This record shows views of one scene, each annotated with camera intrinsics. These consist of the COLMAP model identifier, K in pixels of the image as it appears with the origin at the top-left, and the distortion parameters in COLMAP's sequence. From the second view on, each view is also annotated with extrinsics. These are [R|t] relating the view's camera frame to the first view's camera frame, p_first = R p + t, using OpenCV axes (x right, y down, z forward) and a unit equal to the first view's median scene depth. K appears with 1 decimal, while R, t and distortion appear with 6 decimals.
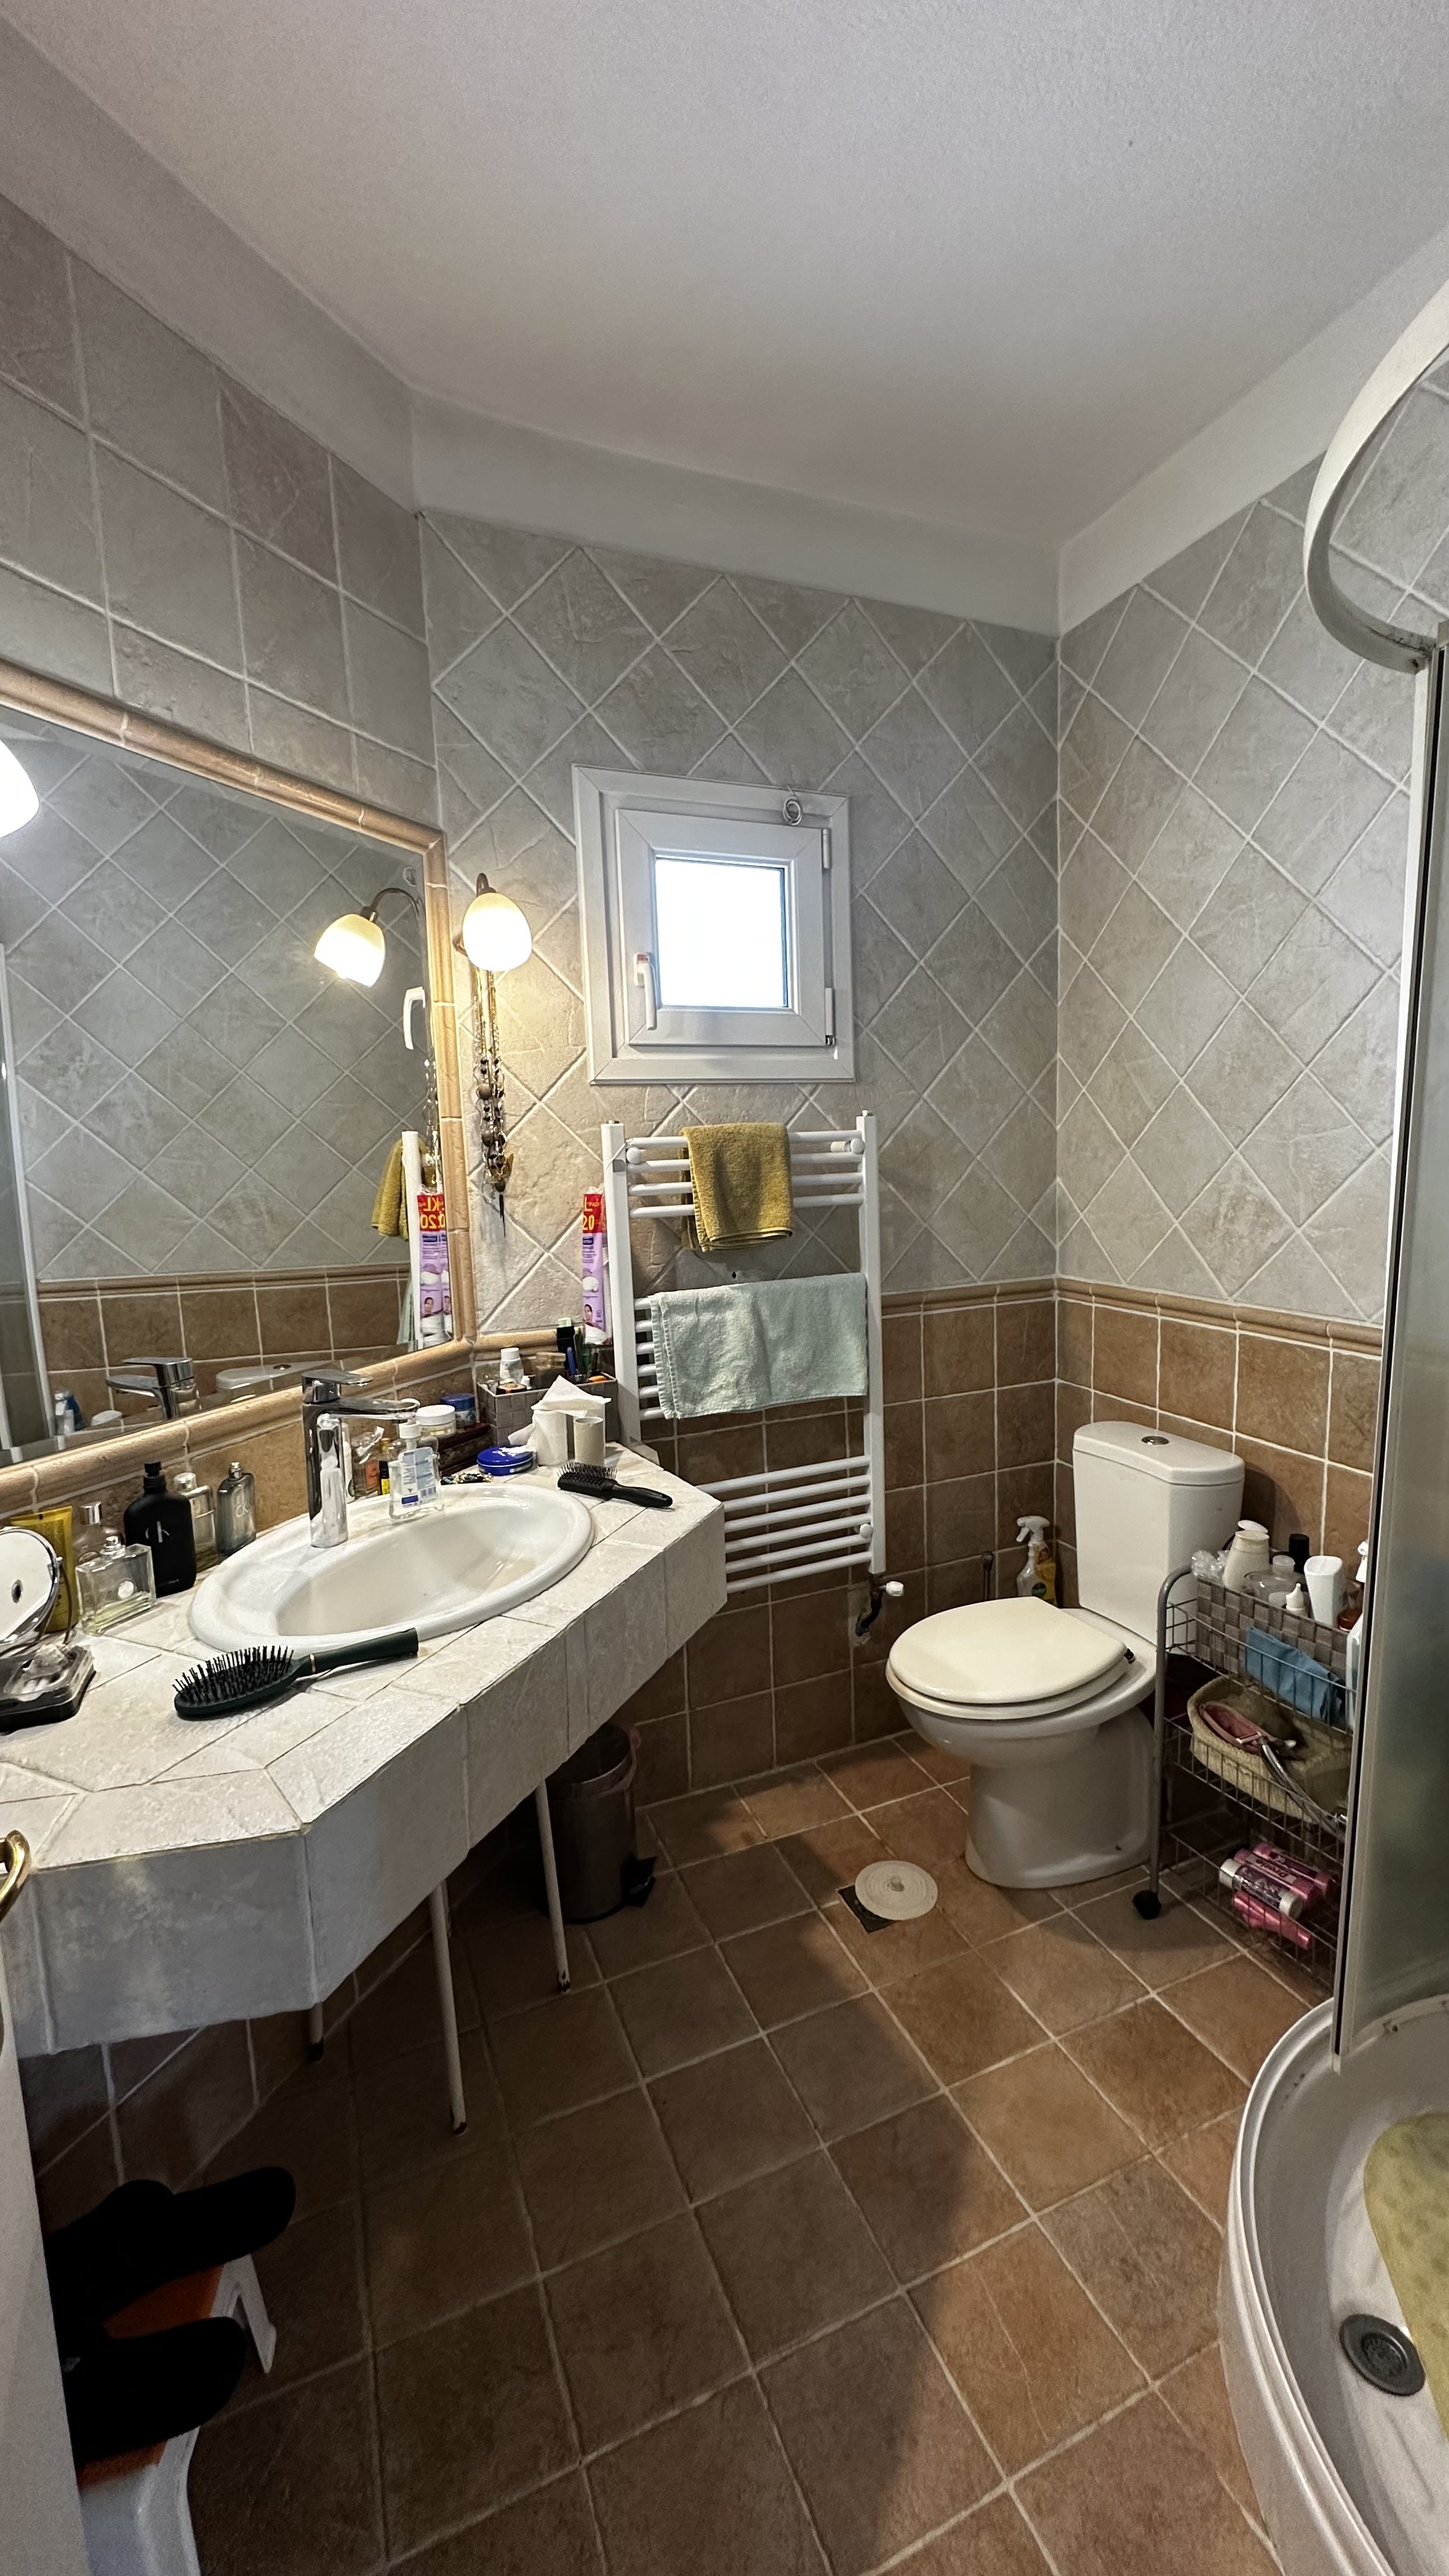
lens RADIAL K [[1027.9, 0, 727.1], [0, 1027.9, 1284.2], [0, 0, 1]] dist [-0.004322, 0.000941]
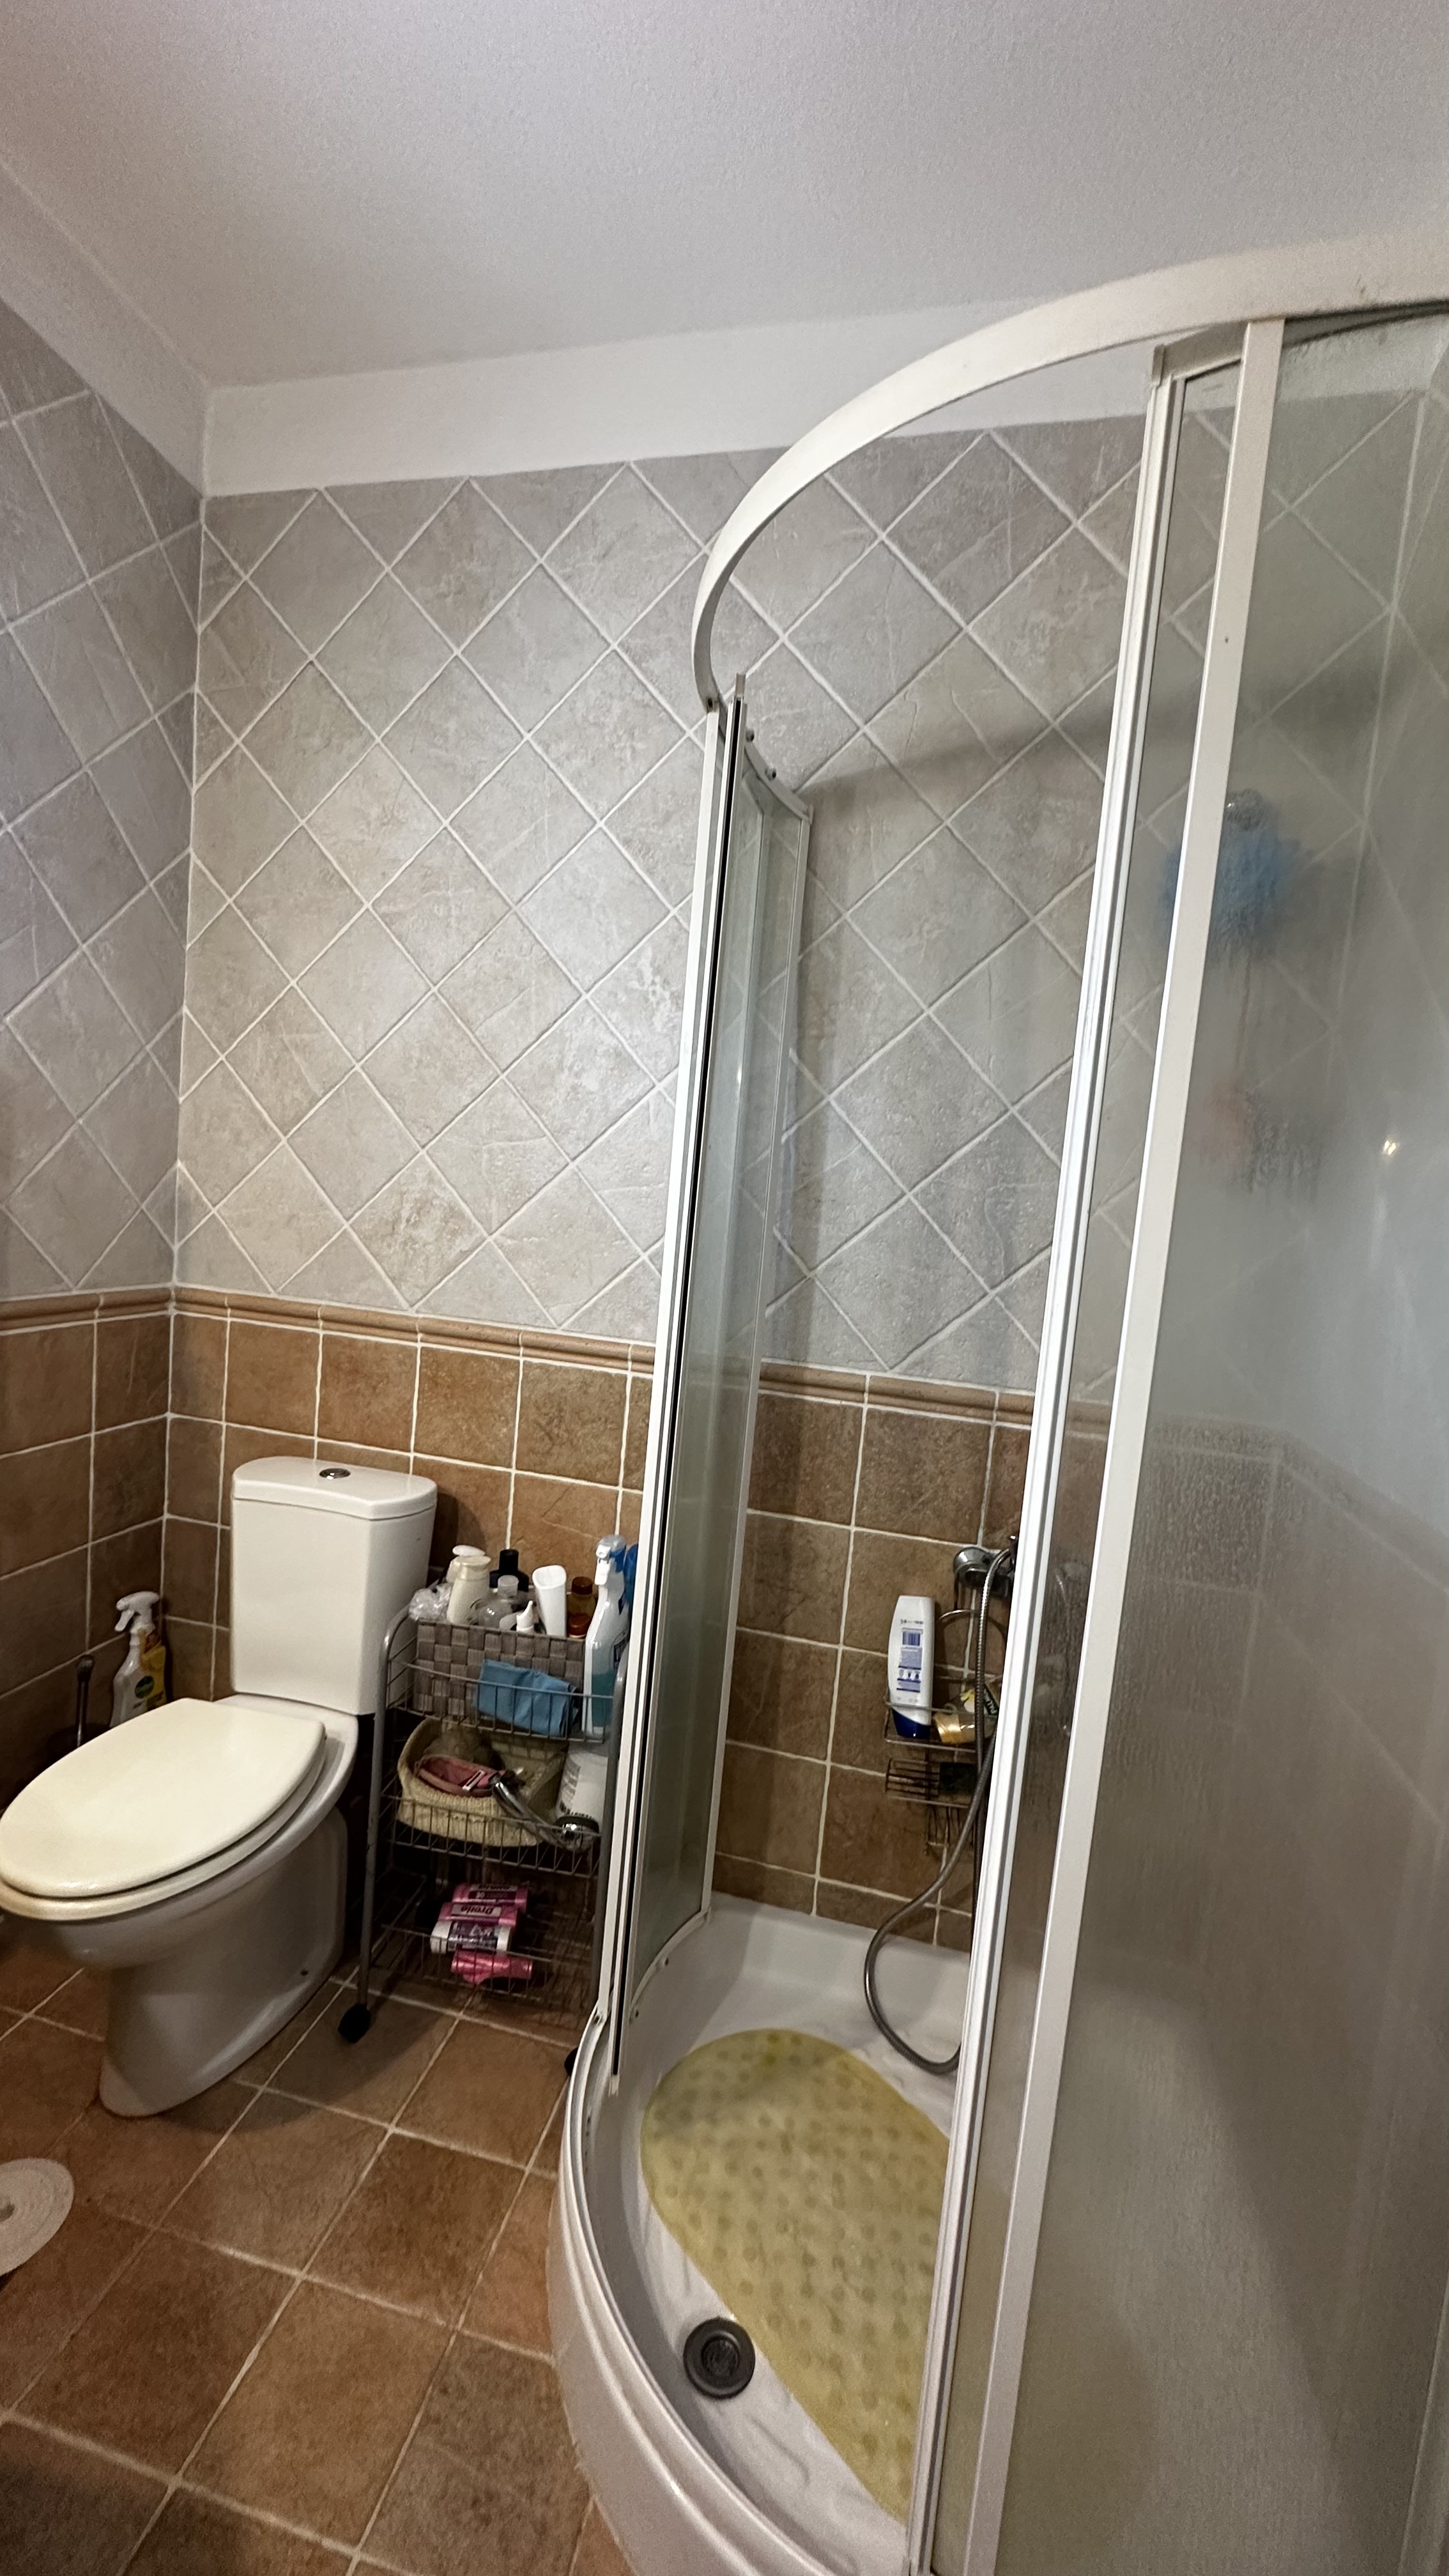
lens RADIAL K [[1027.9, 0, 727.1], [0, 1027.9, 1284.2], [0, 0, 1]] dist [-0.004322, 0.000941]
pose [[0.569098, 0.015220, 0.822129, -0.116731], [0.000632, 0.999820, -0.018947, 0.009627], [-0.822269, 0.011302, 0.568987, 0.247553]]
